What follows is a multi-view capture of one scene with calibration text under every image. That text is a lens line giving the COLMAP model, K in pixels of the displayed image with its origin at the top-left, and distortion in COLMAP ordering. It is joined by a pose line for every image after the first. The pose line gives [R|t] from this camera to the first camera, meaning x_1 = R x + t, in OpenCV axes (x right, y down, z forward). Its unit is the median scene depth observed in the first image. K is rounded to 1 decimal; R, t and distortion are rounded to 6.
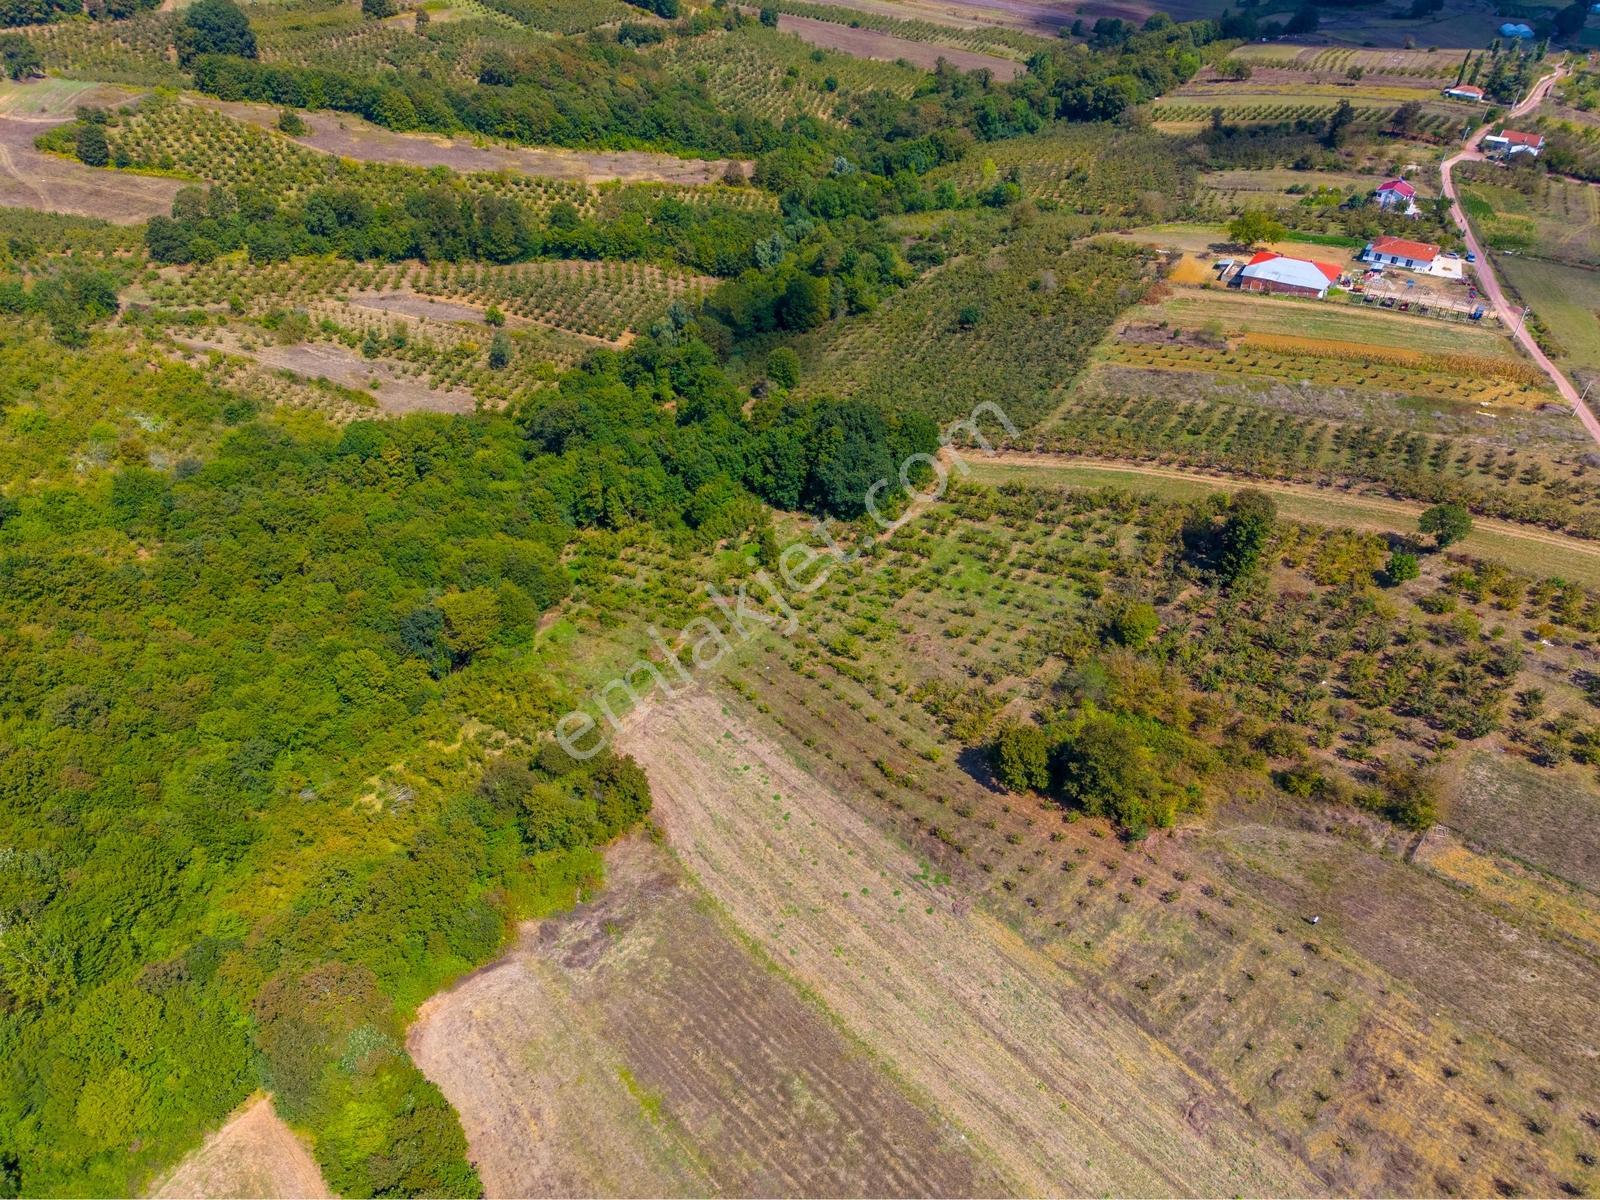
lens RADIAL K [[1071.8, 0, 800.9], [0, 1071.8, 599.8], [0, 0, 1]] dist [0.025325, -0.021813]
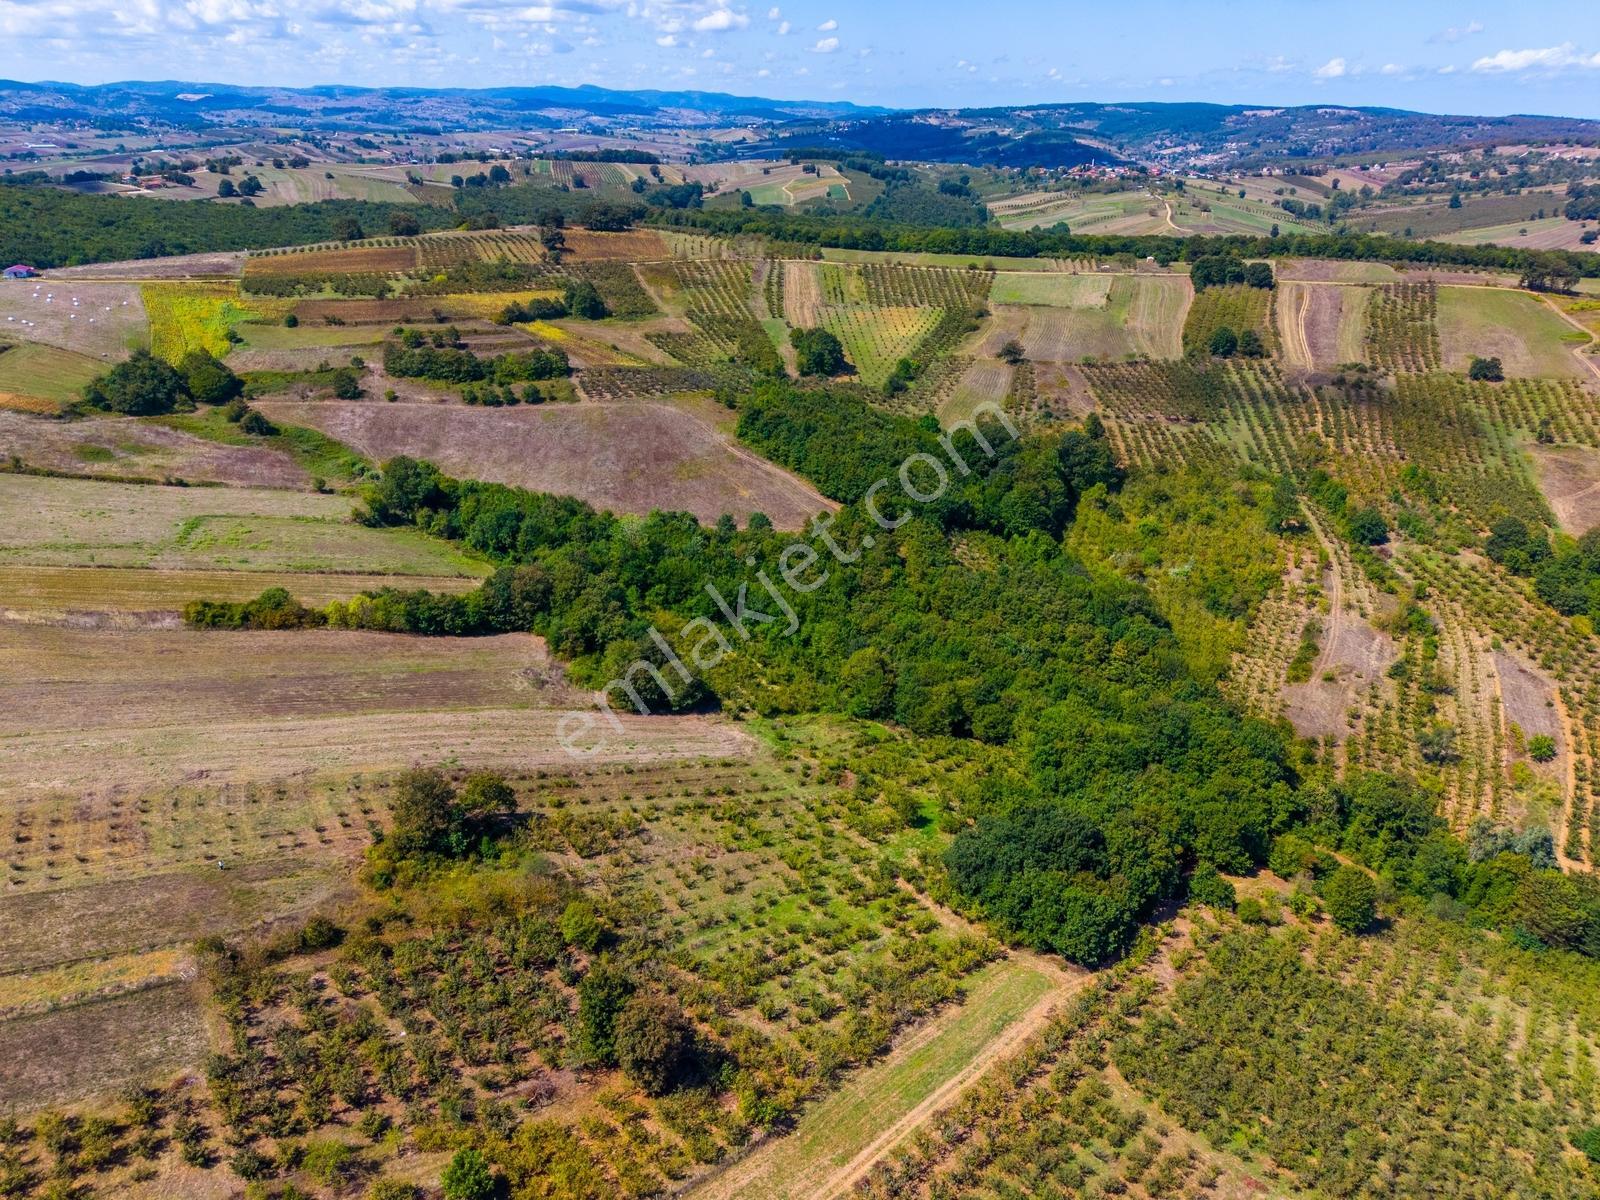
lens RADIAL K [[1071.8, 0, 800.9], [0, 1071.8, 599.8], [0, 0, 1]] dist [0.025325, -0.021813]
pose [[-0.263878, 0.403567, -0.876072, 0.745166], [-0.619145, 0.625580, 0.474667, -0.546759], [0.739614, 0.667669, 0.084790, 0.681663]]
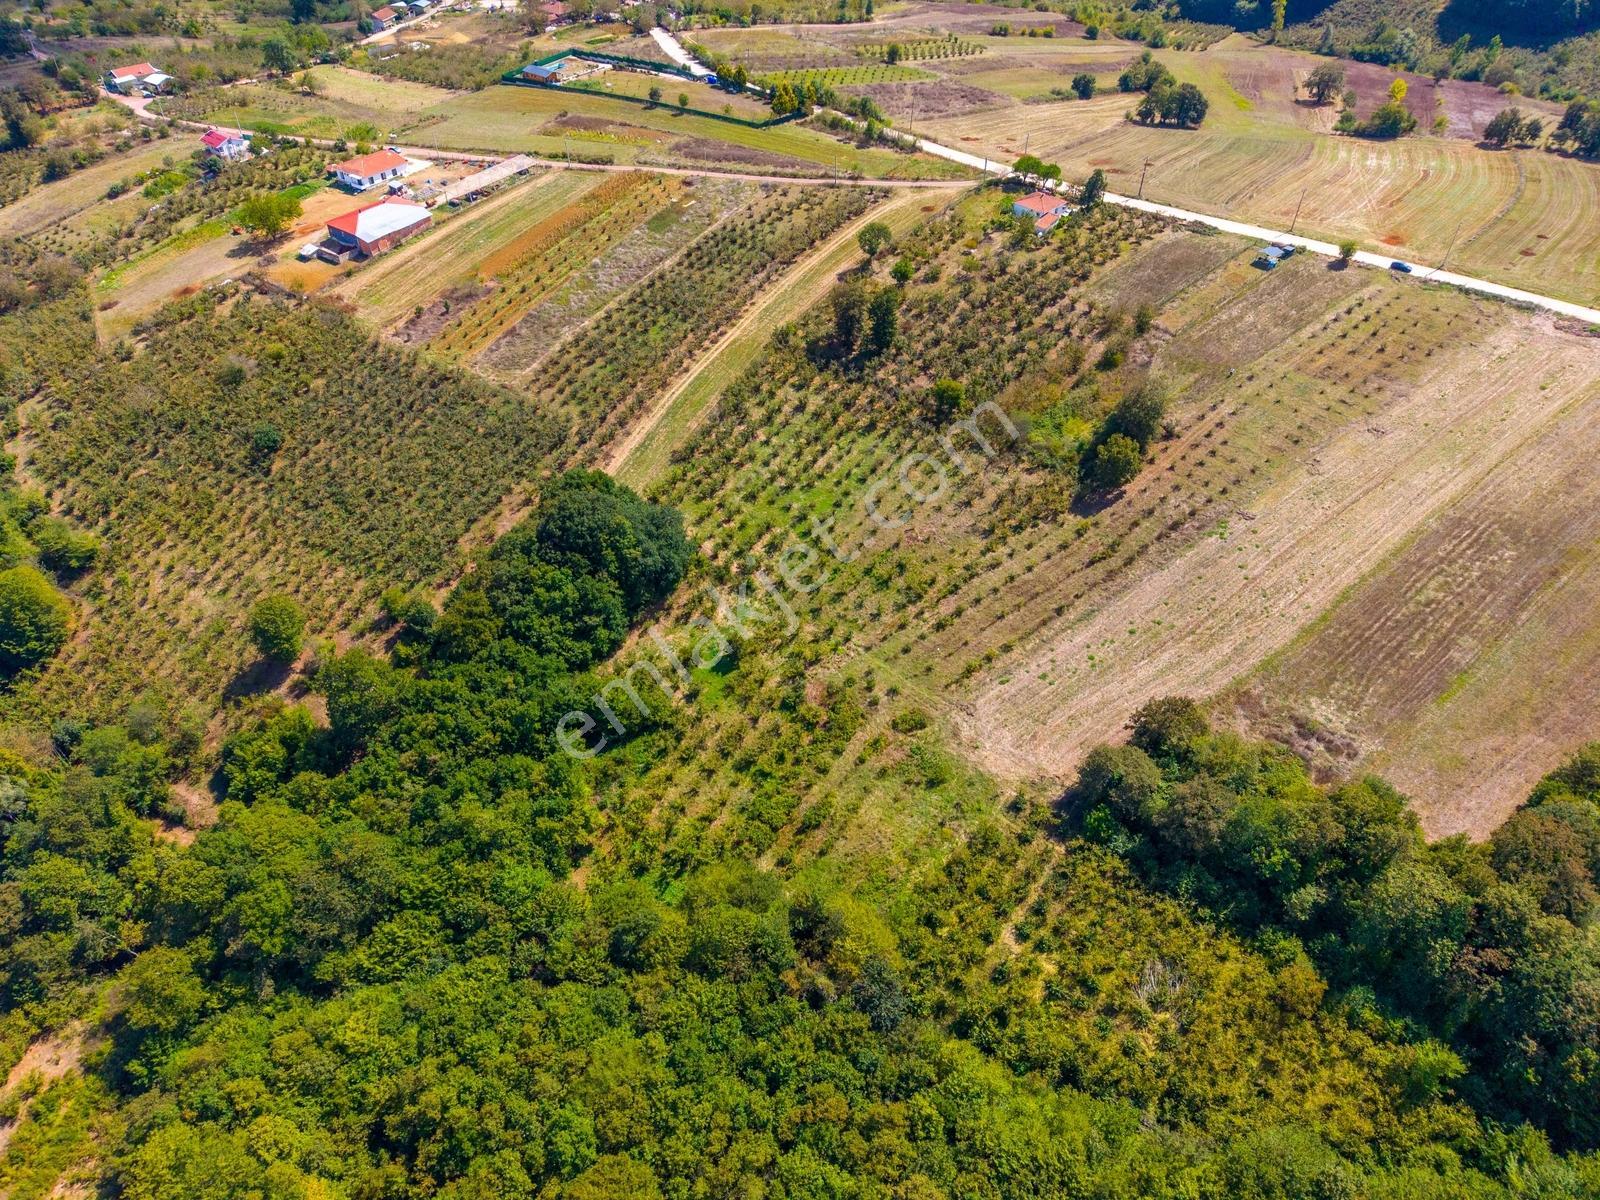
lens RADIAL K [[1071.8, 0, 800.9], [0, 1071.8, 599.8], [0, 0, 1]] dist [0.025325, -0.021813]
pose [[0.033800, -0.665676, 0.745475, -0.612766], [0.621288, 0.598259, 0.506050, -0.447590], [-0.782853, 0.446050, 0.433798, 0.545700]]
